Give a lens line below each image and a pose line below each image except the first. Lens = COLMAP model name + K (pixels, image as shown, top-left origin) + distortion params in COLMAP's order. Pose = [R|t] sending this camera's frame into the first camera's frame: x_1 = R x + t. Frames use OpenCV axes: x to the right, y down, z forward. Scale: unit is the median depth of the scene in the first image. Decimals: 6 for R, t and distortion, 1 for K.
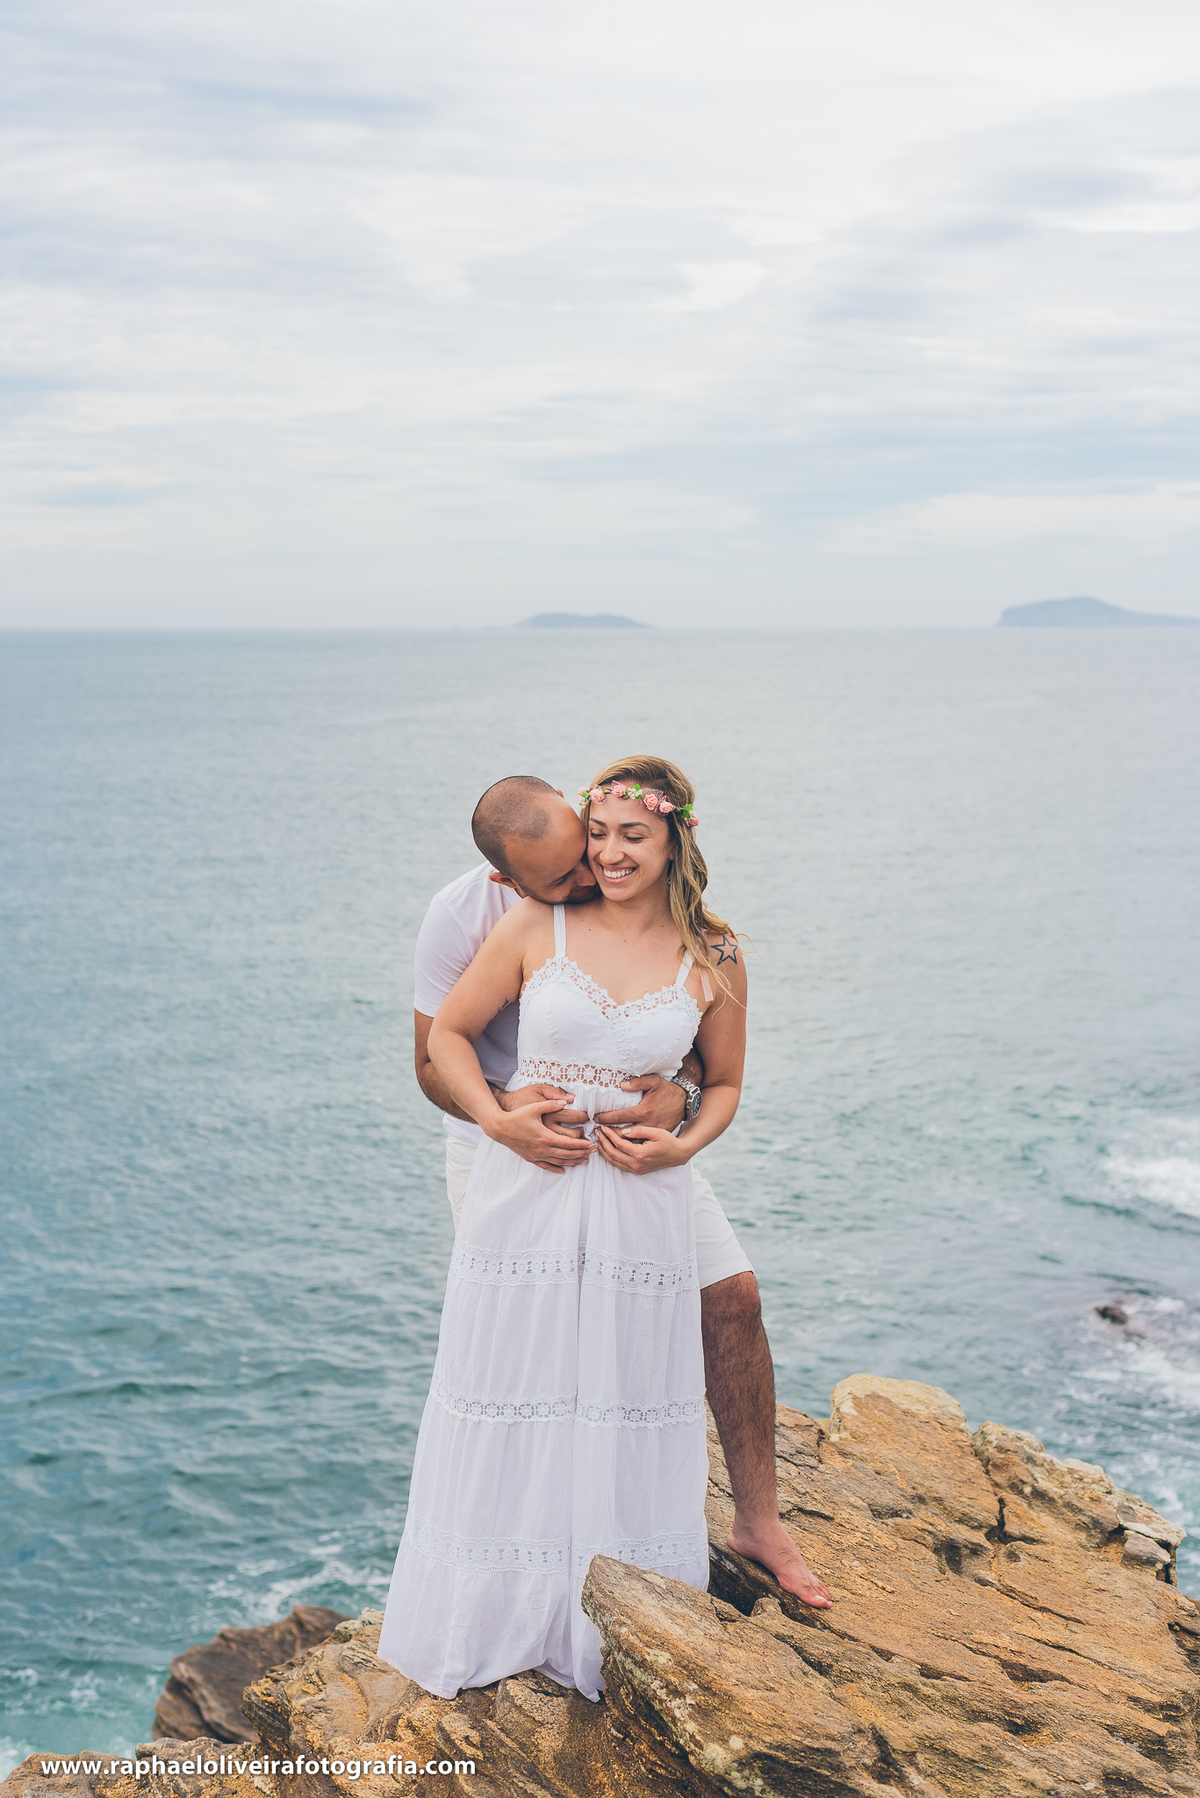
lens RADIAL K [[2718.0, 0, 596.2], [0, 2718.0, 901.0], [0, 0, 1]] dist [0.058366, 0.000000]
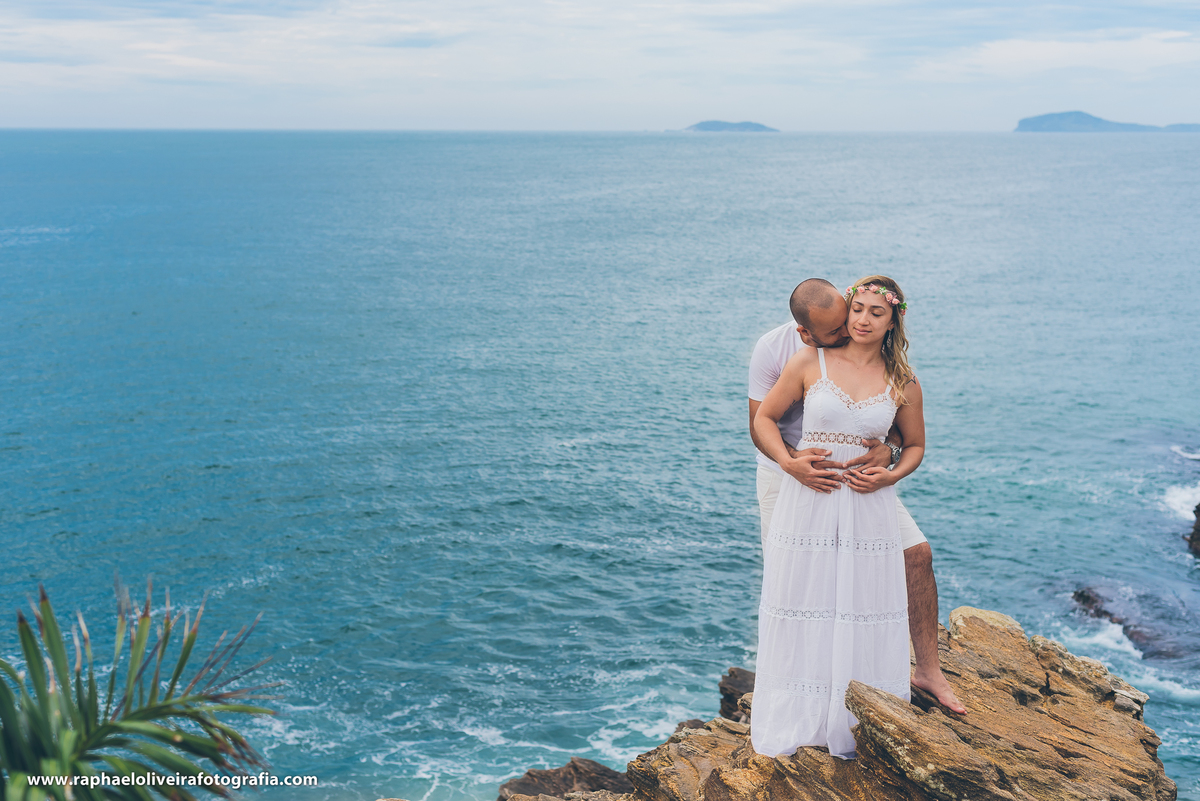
lens RADIAL K [[1814.0, 0, 603.7], [0, 1814.0, 400.3], [0, 0, 1]] dist [0.058366, 0.000000]
pose [[0.997206, 0.016714, -0.072801, -0.076500], [-0.013261, 0.998775, 0.047663, -0.021793], [0.073508, -0.046564, 0.996207, -0.283902]]
